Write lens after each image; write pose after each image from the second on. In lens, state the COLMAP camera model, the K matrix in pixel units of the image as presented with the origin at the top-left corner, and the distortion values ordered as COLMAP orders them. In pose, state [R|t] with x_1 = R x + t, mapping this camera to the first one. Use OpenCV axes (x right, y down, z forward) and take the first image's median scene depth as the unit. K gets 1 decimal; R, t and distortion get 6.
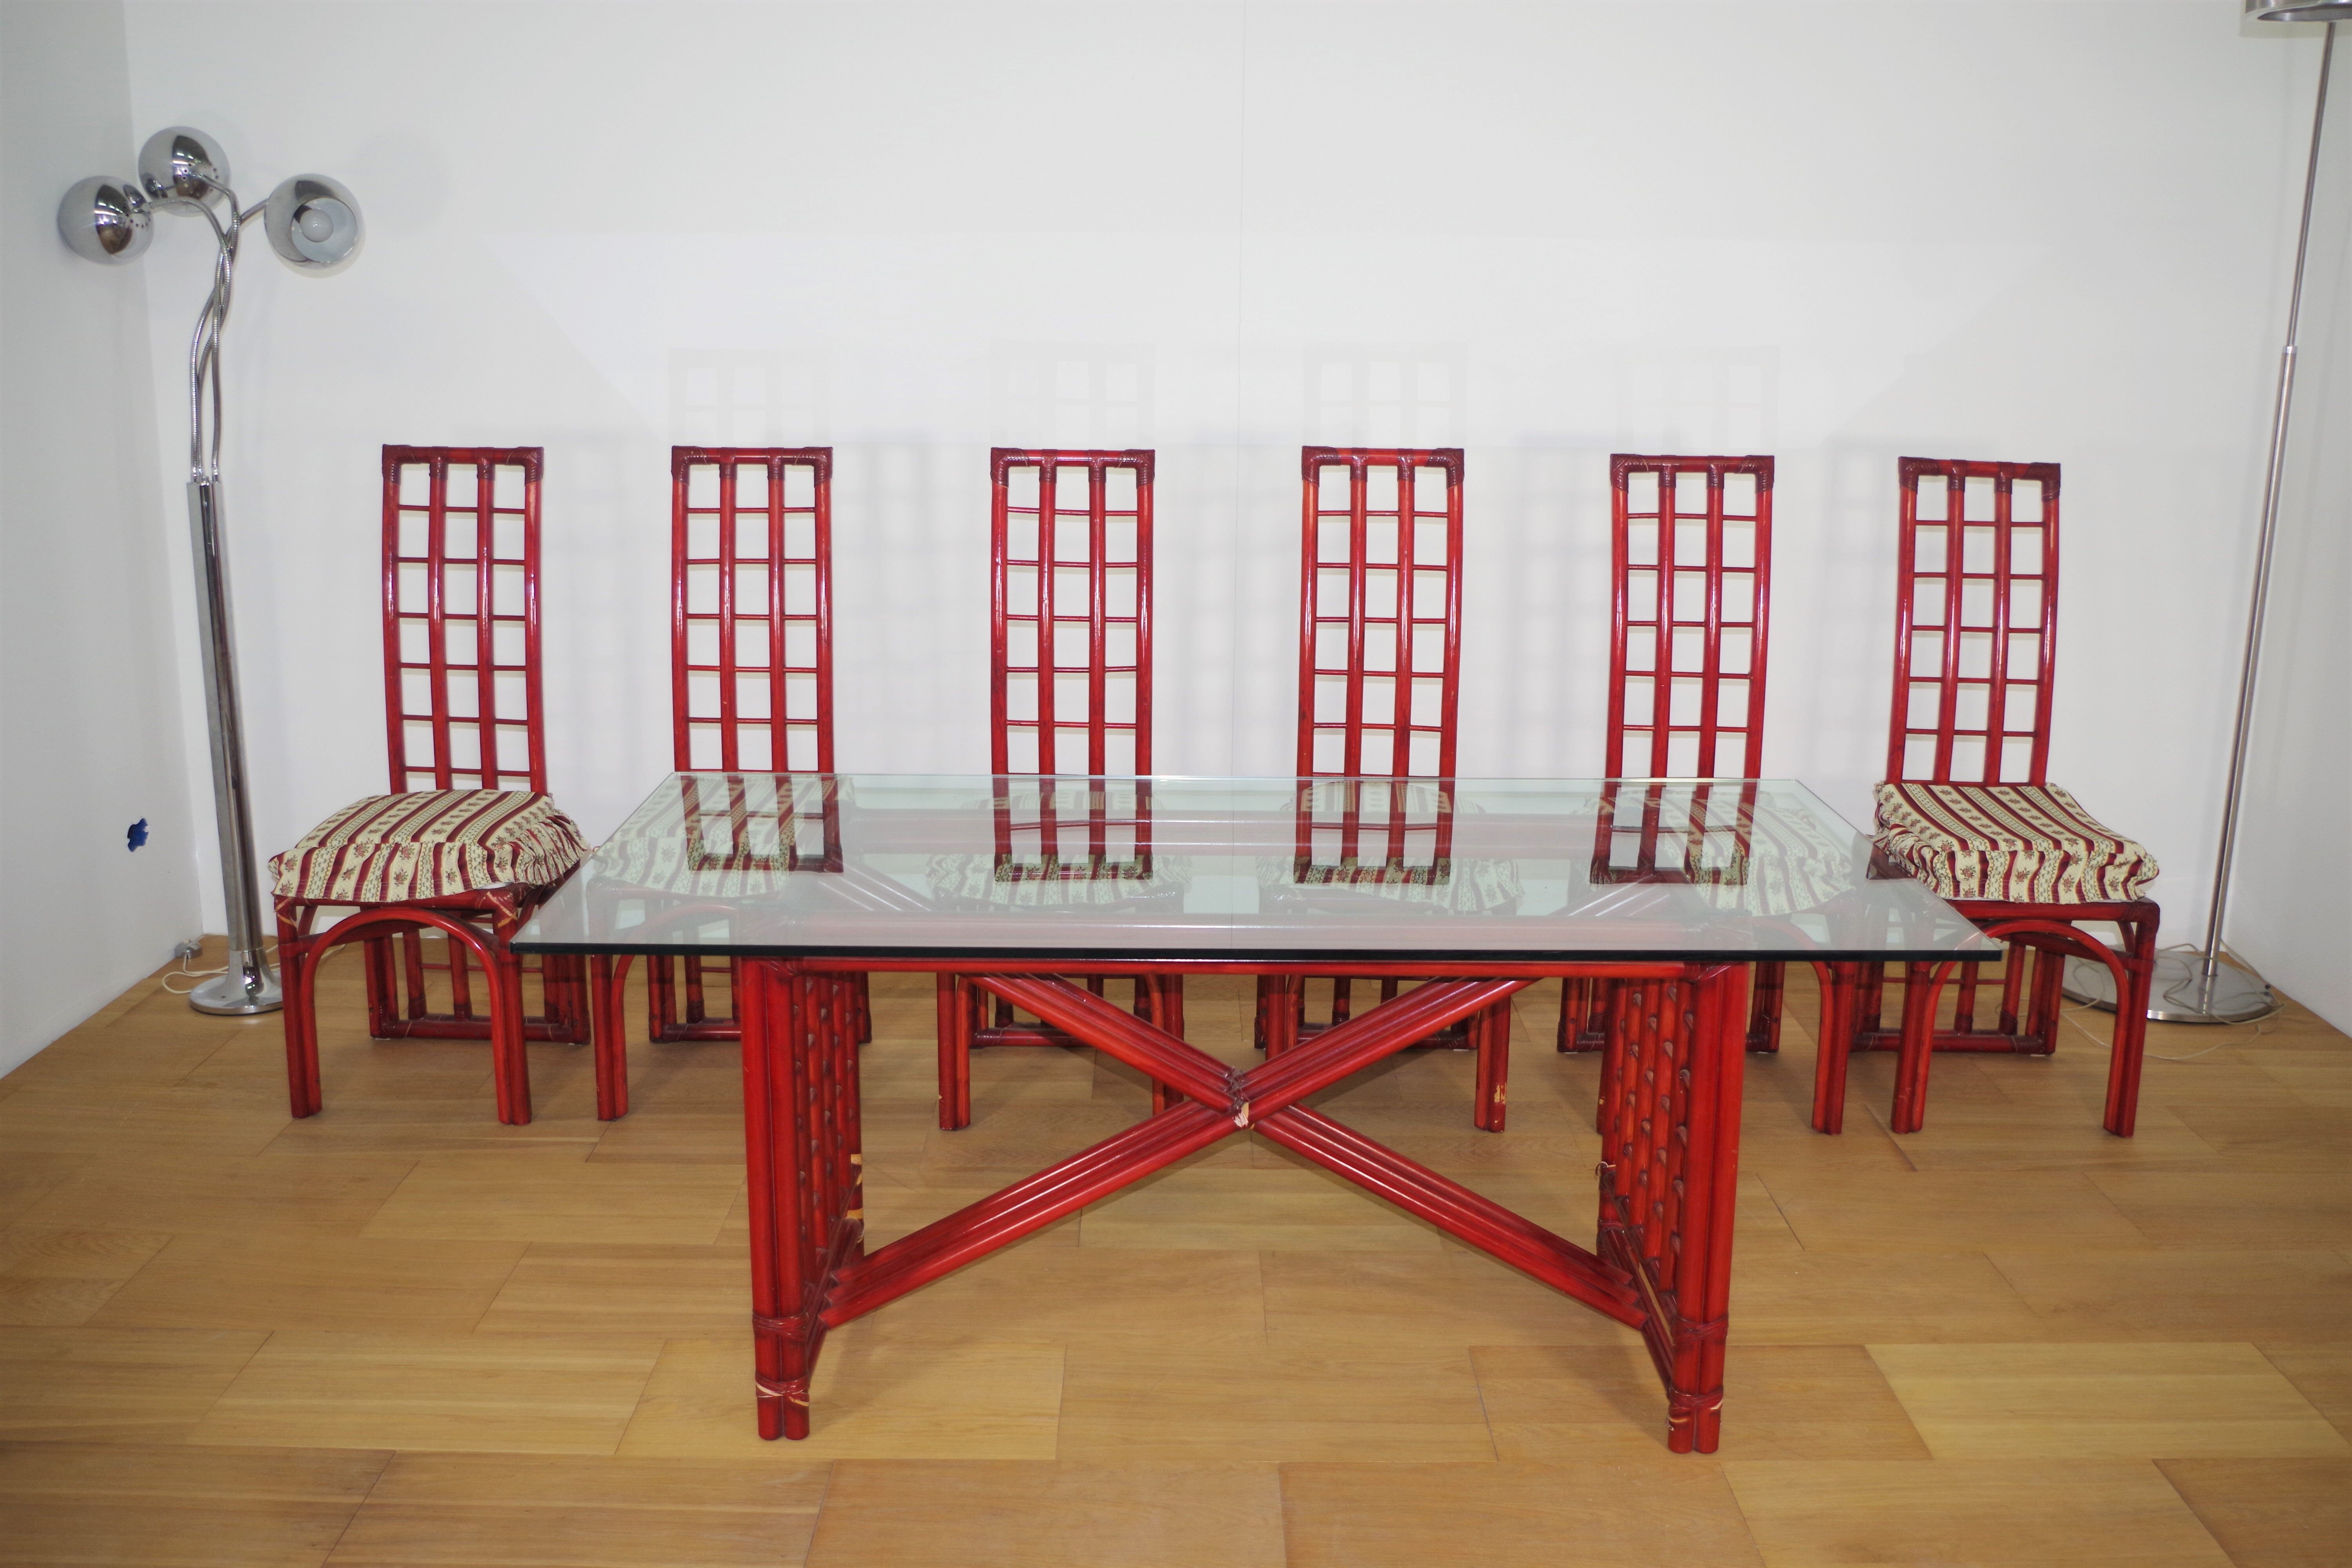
lens RADIAL K [[2166.0, 0, 1167.7], [0, 2166.0, 773.2], [0, 0, 1]] dist [-0.061652, 0.000000]
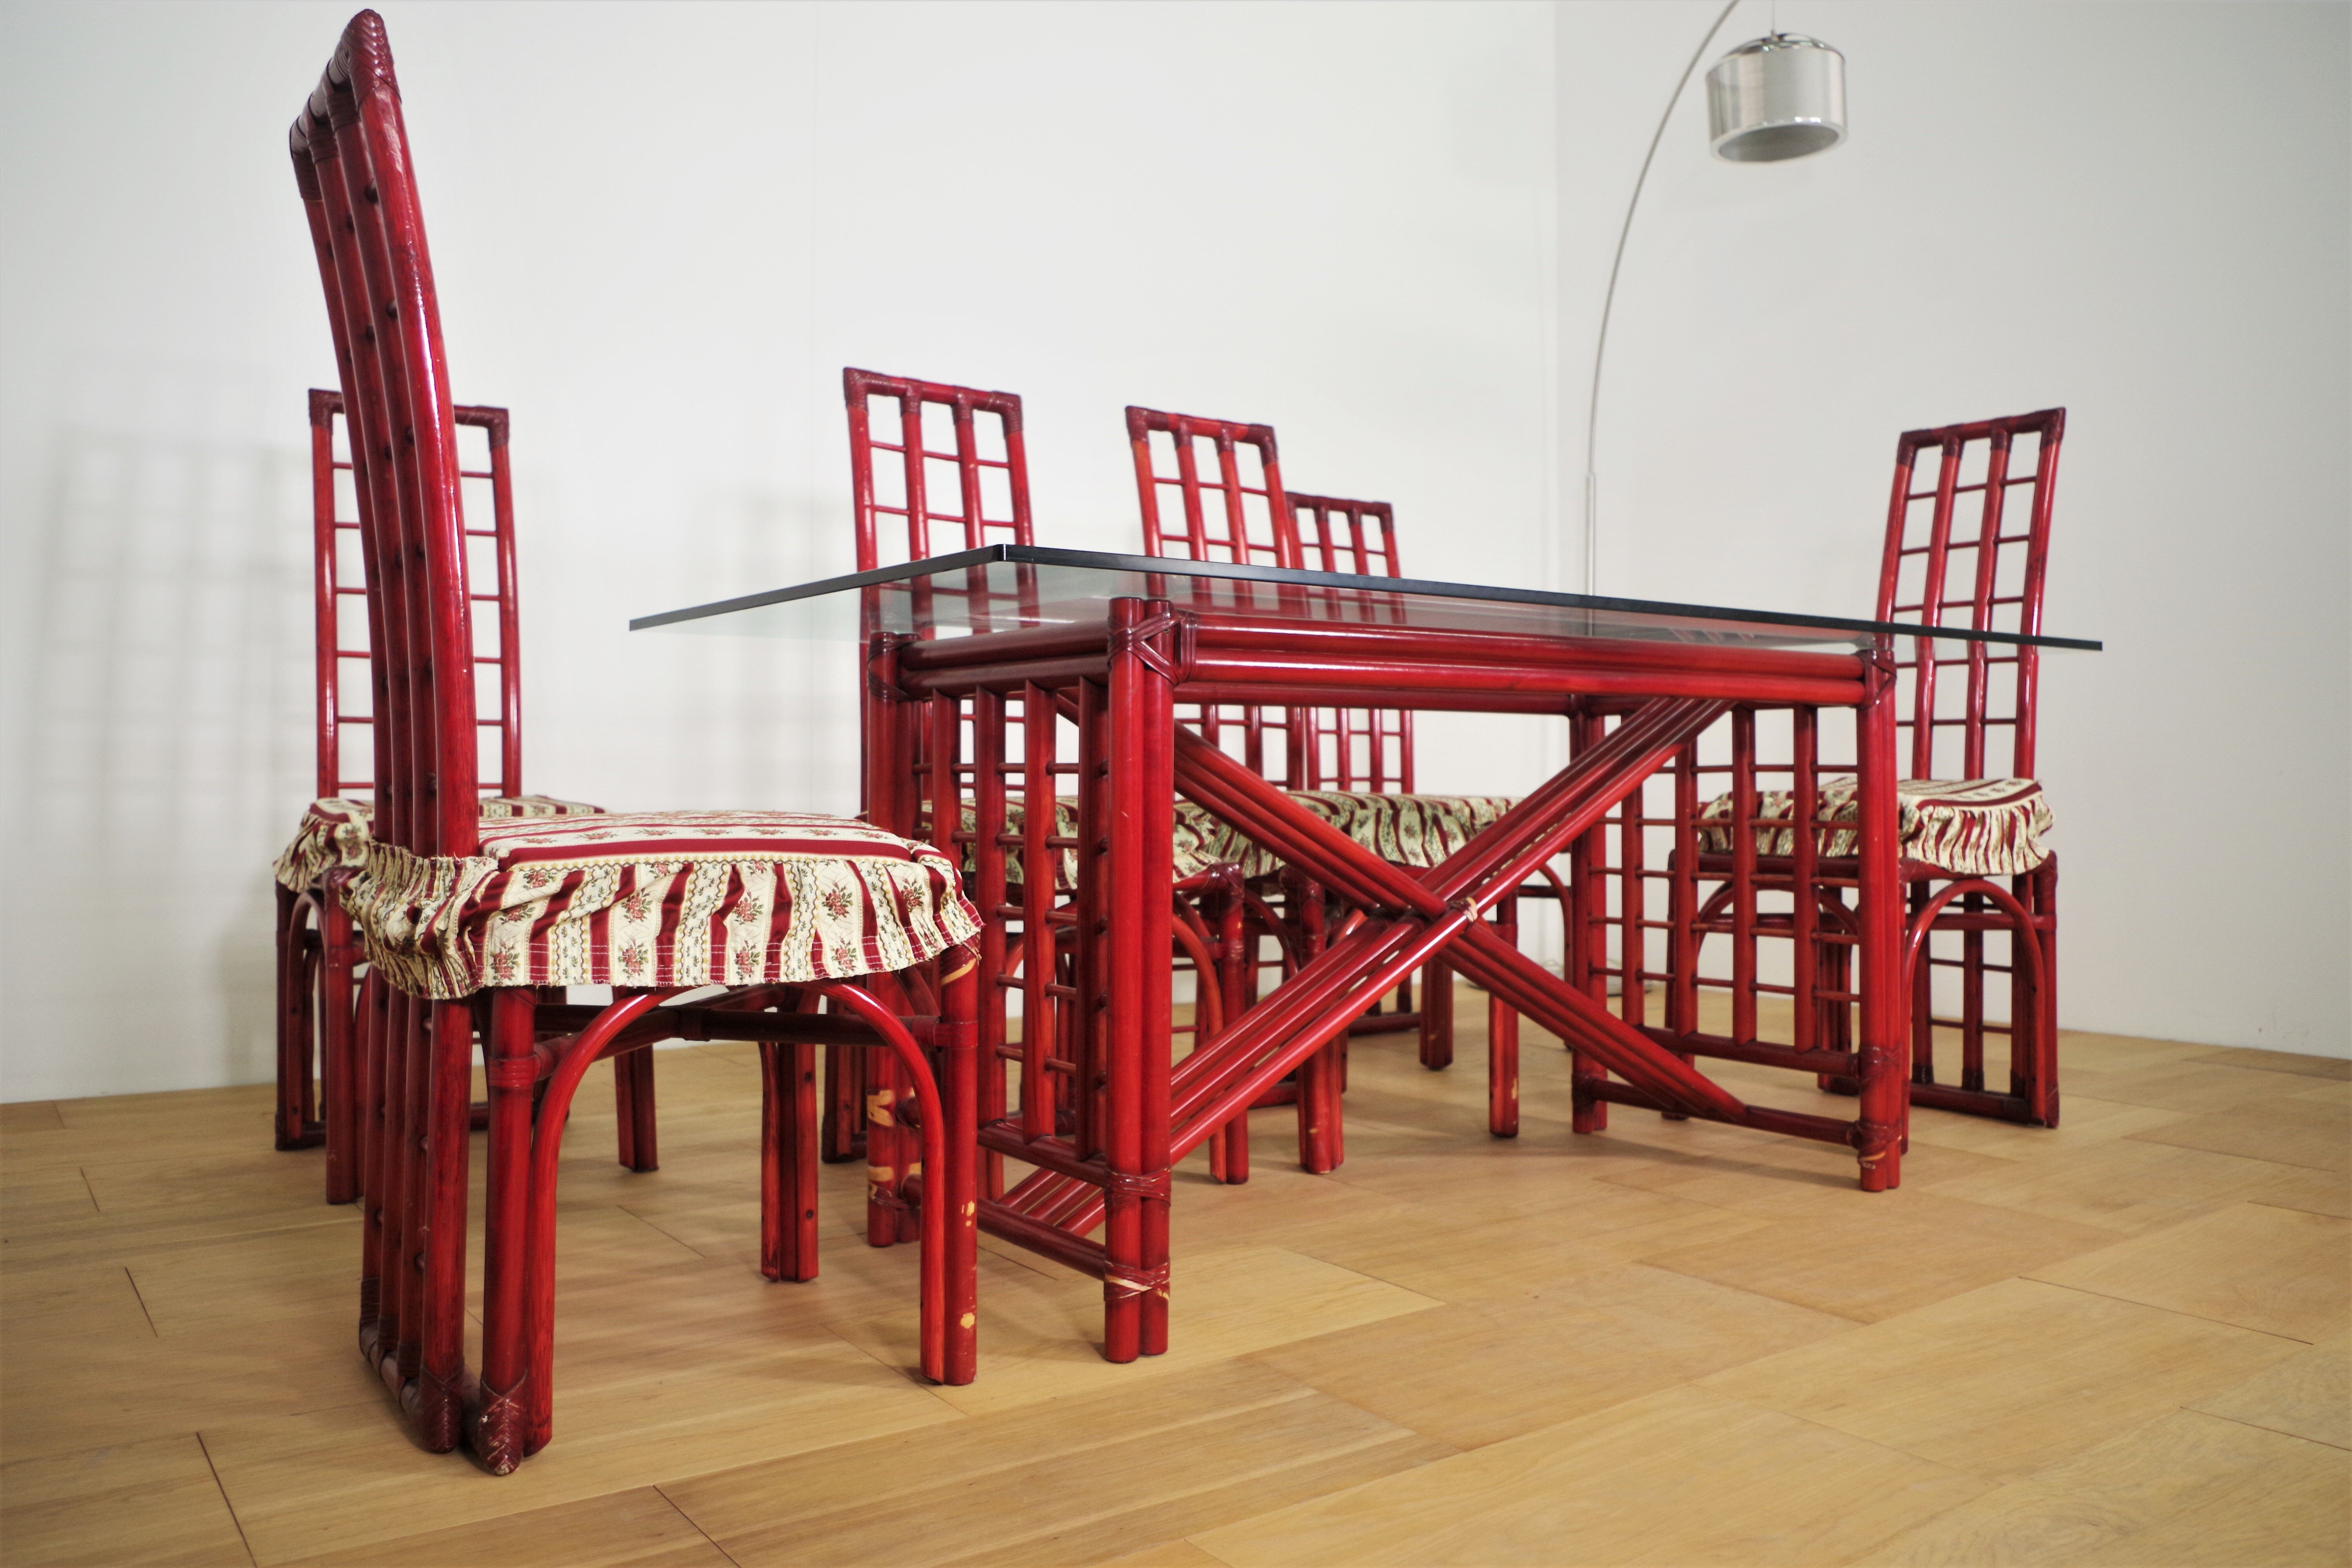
lens RADIAL K [[1823.5, 0, 1180.2], [0, 1823.5, 785.2], [0, 0, 1]] dist [-0.077299, 0.023797]
pose [[0.812463, -0.012154, 0.582886, -0.394259], [0.139068, 0.974963, -0.173512, 0.172372], [-0.566184, 0.222033, 0.793812, 0.348219]]
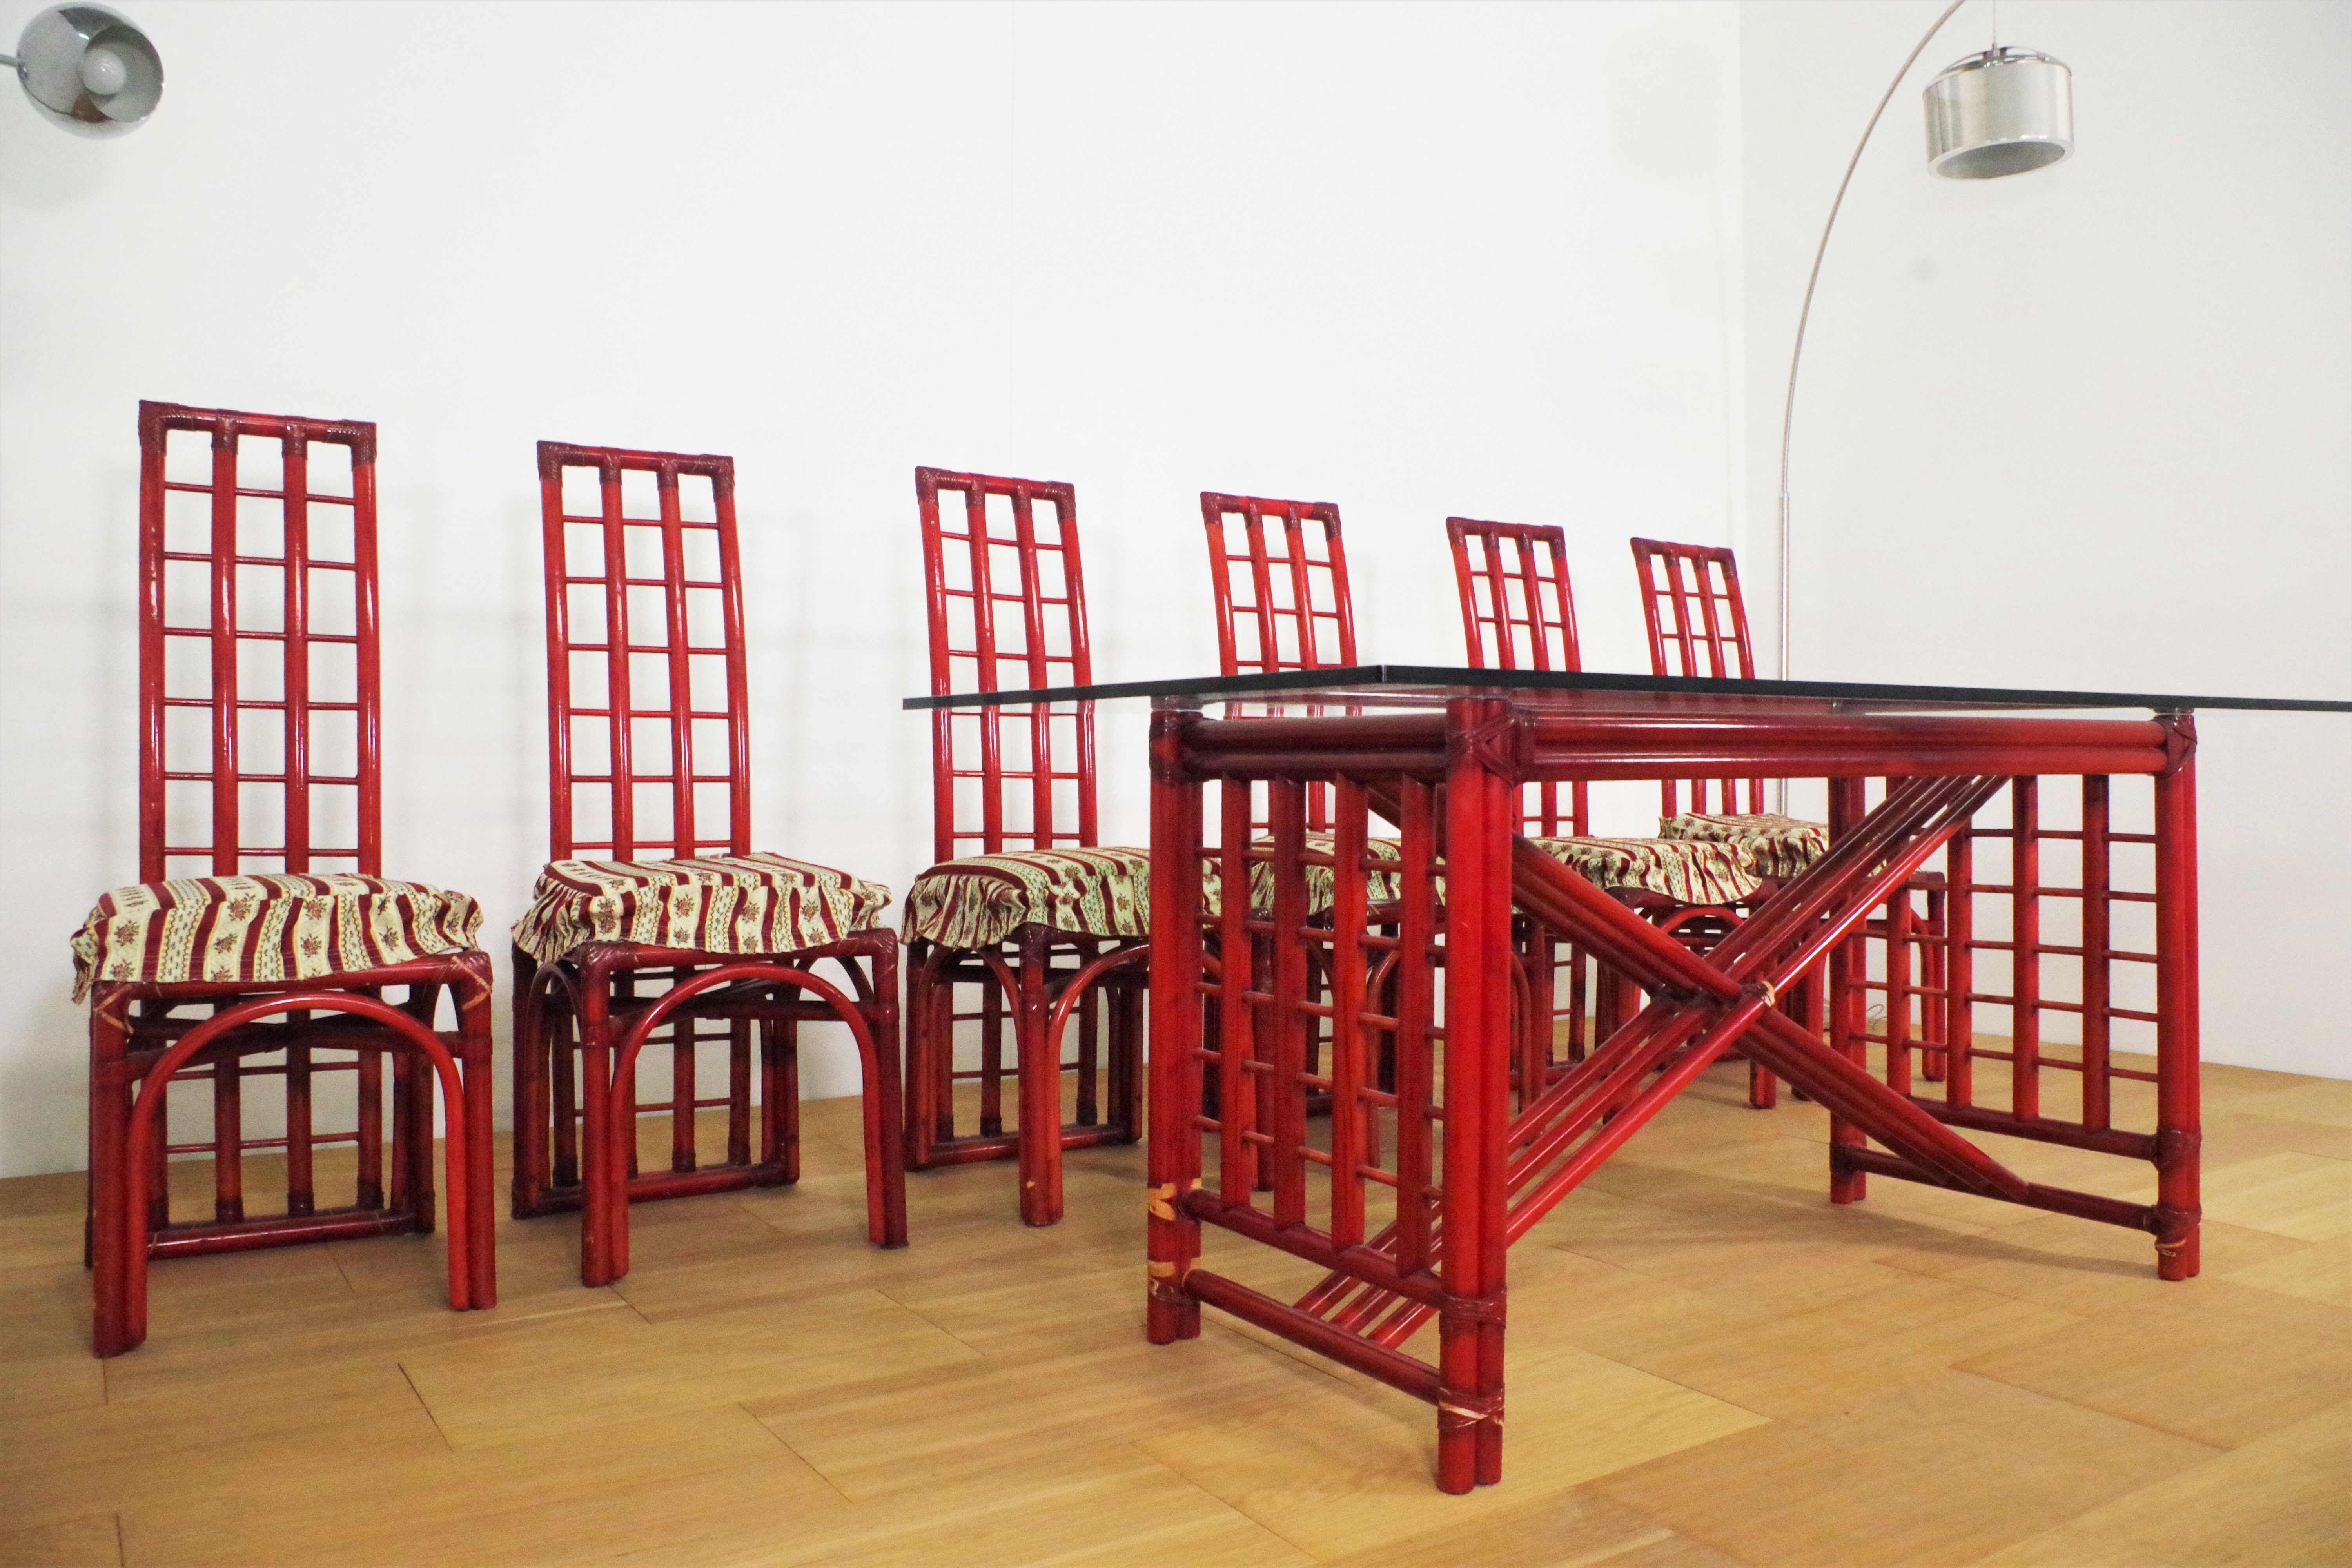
lens RADIAL K [[1823.5, 0, 1192.2], [0, 1823.5, 761.6], [0, 0, 1]] dist [-0.077299, 0.023797]
pose [[0.840163, -0.010139, 0.542240, -0.430328], [0.131242, 0.973909, -0.185141, 0.132660], [-0.526215, 0.226713, 0.819573, 0.388245]]
